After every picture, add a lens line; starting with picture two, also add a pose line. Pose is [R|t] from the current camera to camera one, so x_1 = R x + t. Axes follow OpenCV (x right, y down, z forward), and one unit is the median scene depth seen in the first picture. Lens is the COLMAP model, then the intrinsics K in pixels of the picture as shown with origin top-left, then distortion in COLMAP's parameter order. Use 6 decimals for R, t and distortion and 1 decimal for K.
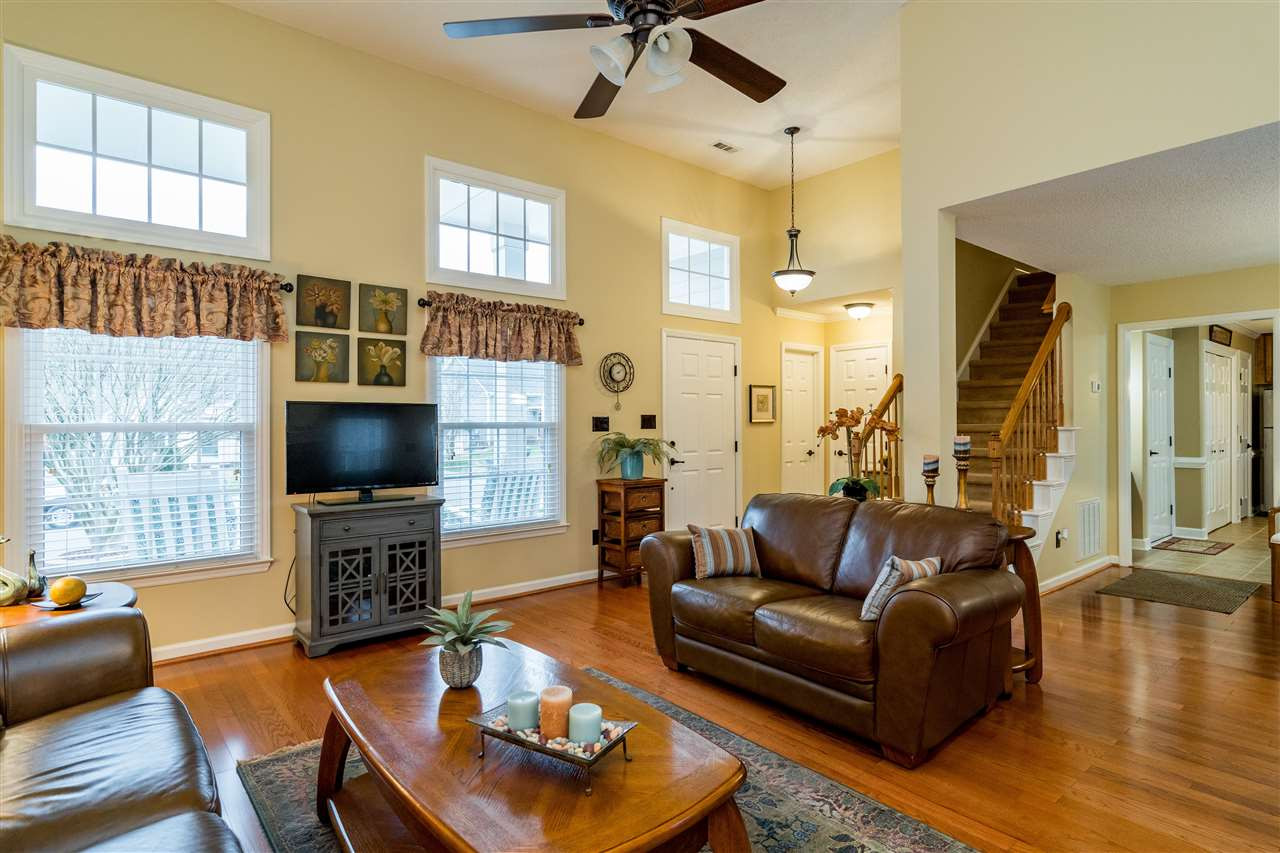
lens RADIAL K [[735.3, 0, 639.6], [0, 735.3, 405.4], [0, 0, 1]] dist [-0.004259, 0.000139]
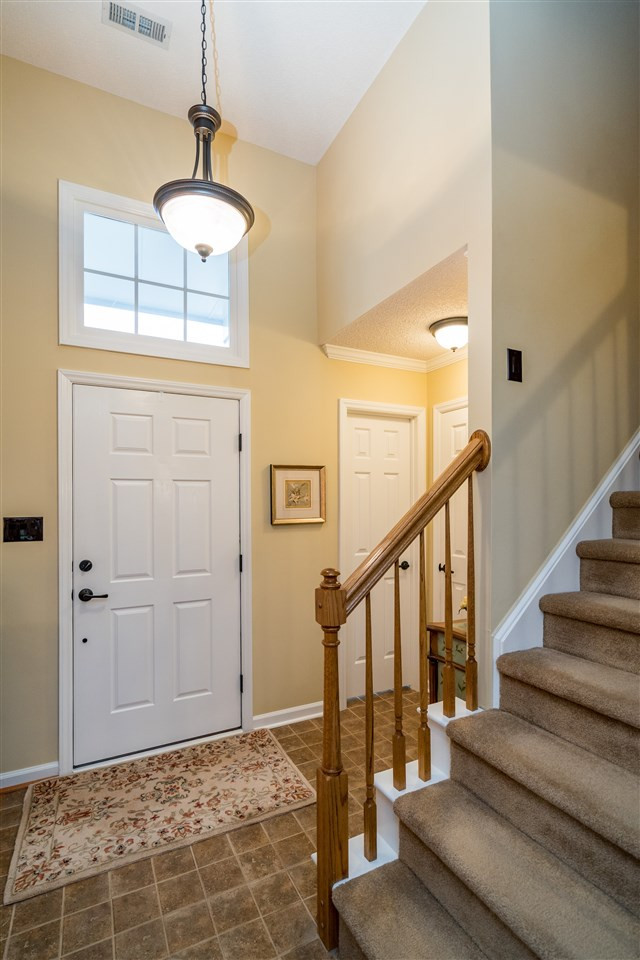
lens RADIAL K [[492.7, 0, 295.5], [0, 492.7, 501.0], [0, 0, 1]] dist [-0.022018, 0.000065]
pose [[0.967309, -0.004316, -0.253563, 0.281007], [0.009874, 0.999738, 0.020651, -0.005662], [0.253408, -0.022480, 0.967098, 0.600128]]
